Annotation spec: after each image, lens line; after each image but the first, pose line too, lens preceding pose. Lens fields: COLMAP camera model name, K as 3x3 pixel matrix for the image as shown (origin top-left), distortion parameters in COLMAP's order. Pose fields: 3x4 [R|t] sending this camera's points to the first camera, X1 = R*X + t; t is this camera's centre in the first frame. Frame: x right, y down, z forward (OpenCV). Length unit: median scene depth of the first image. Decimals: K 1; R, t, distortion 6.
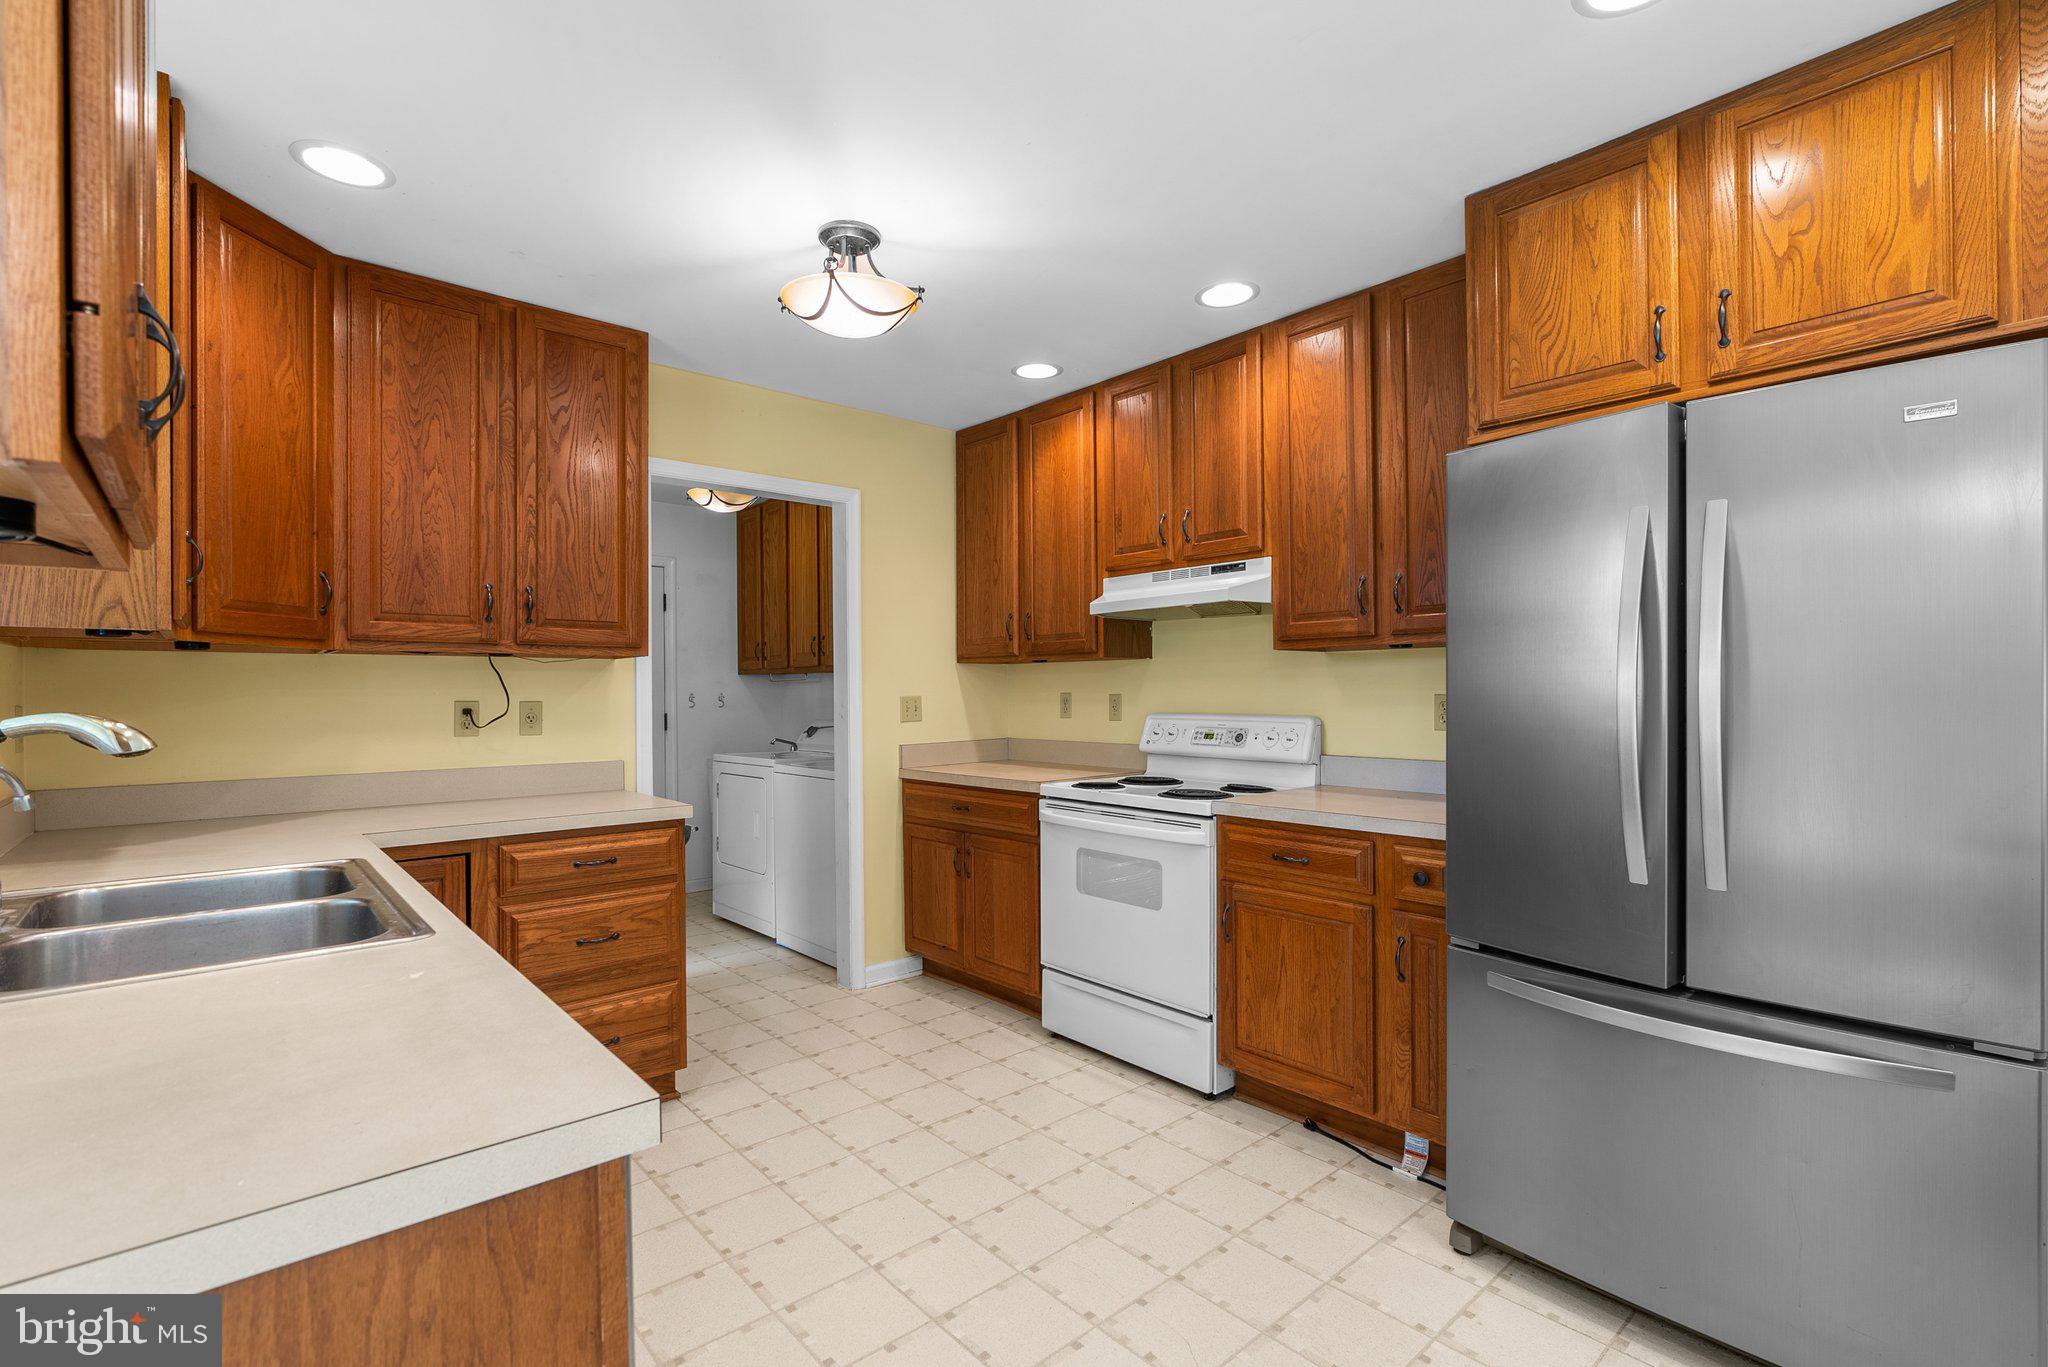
lens RADIAL K [[941.0, 0, 1018.8], [0, 941.0, 695.2], [0, 0, 1]] dist [-0.000713, 0.000266]
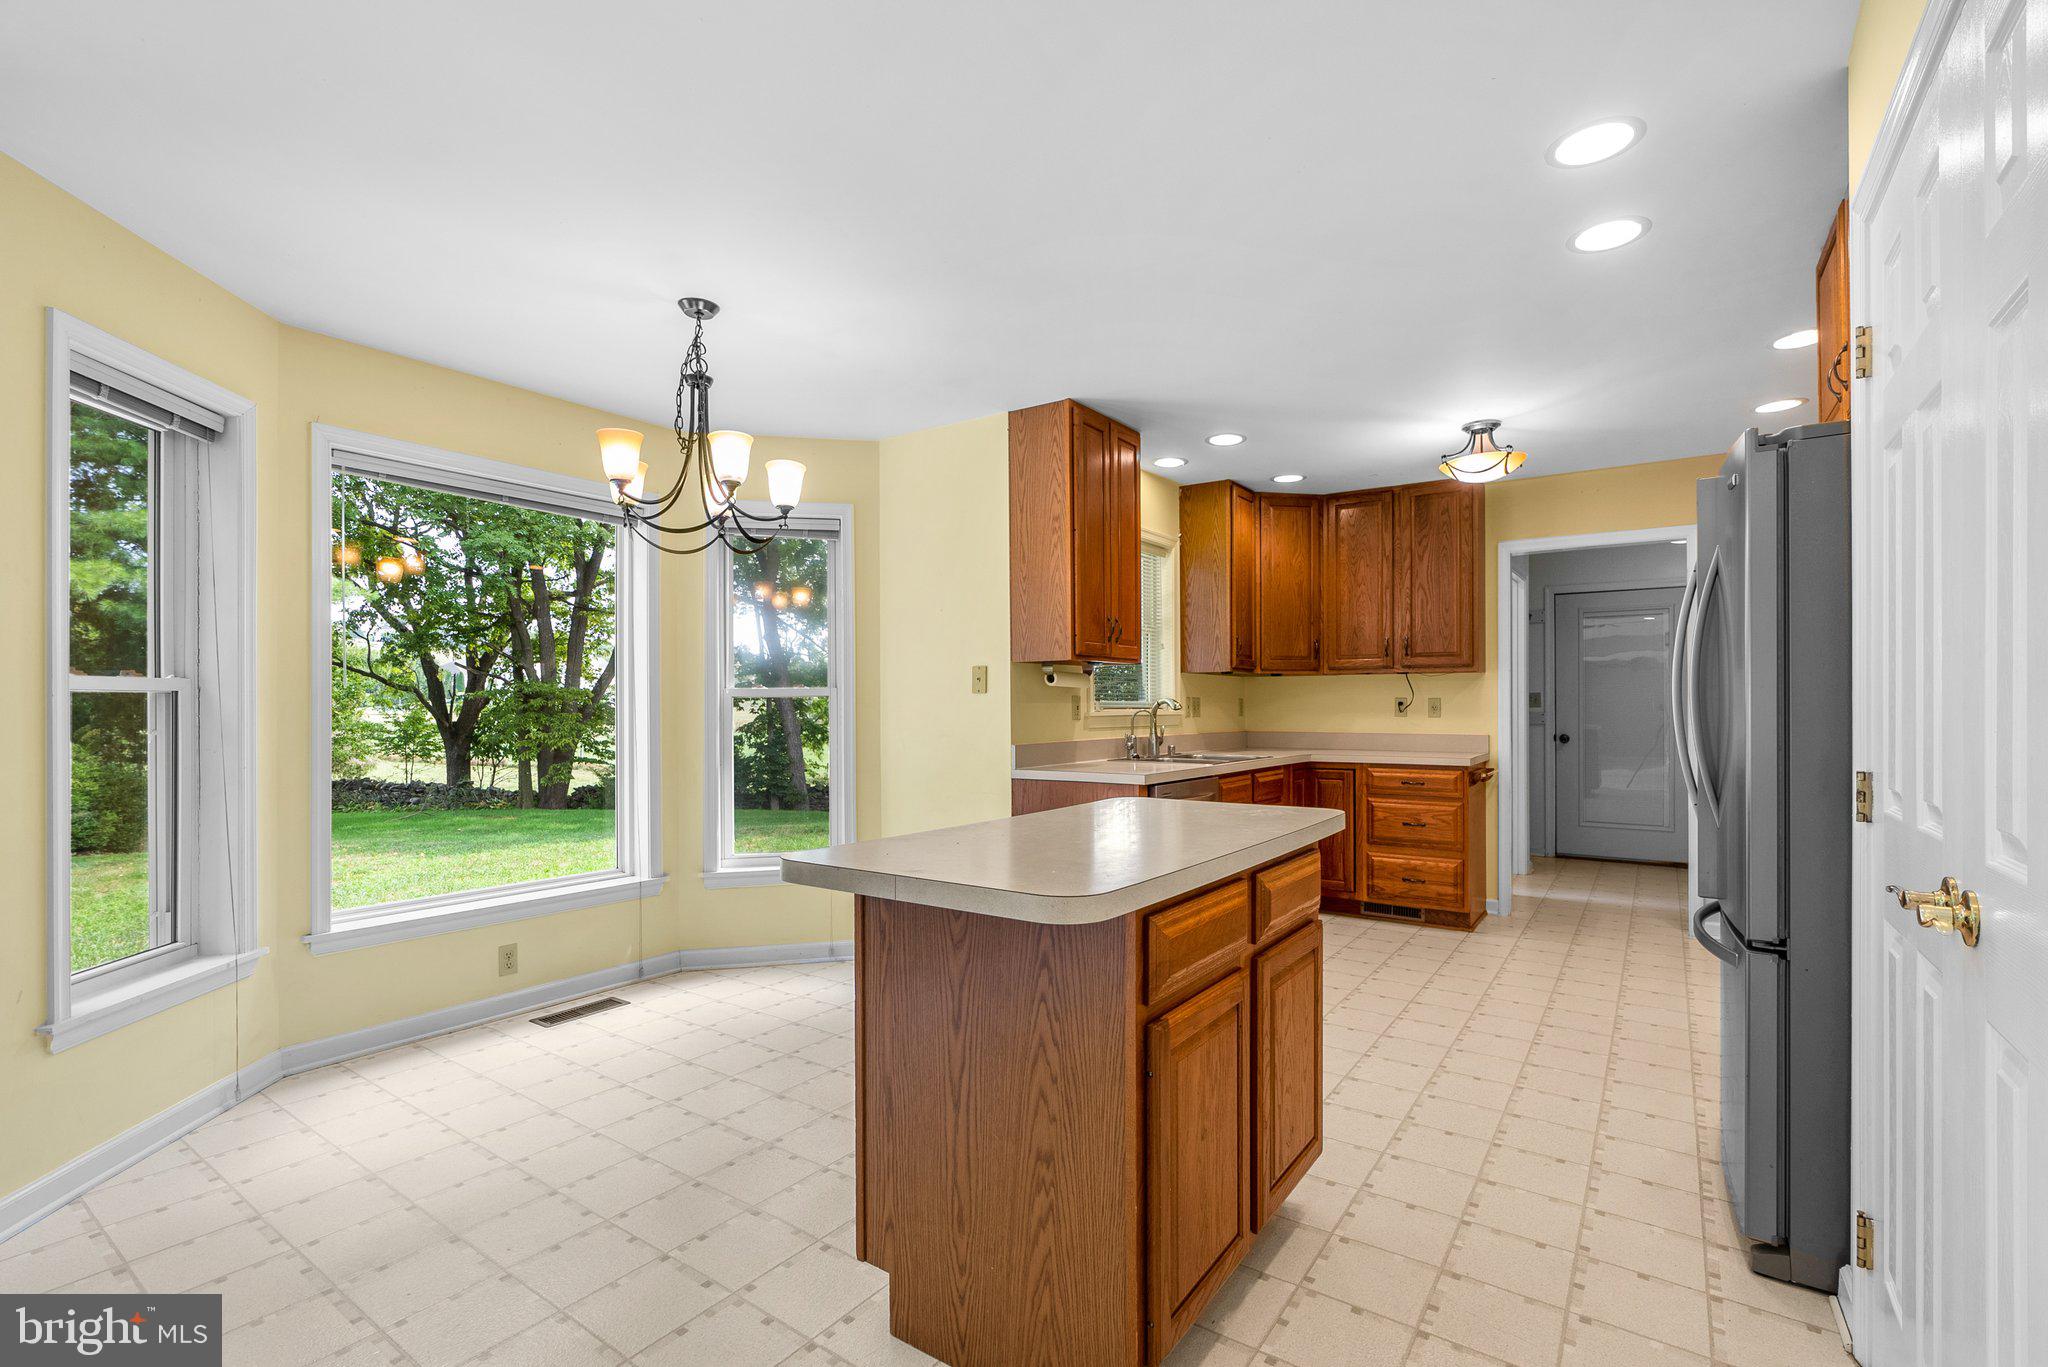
lens RADIAL K [[941.0, 0, 1019.1], [0, 941.0, 694.4], [0, 0, 1]] dist [-0.000713, 0.000266]
pose [[0.244155, -0.000921, -0.969736, 1.184788], [-0.004976, 0.999985, -0.002203, 0.008189], [0.969723, 0.005363, 0.244147, -0.224732]]
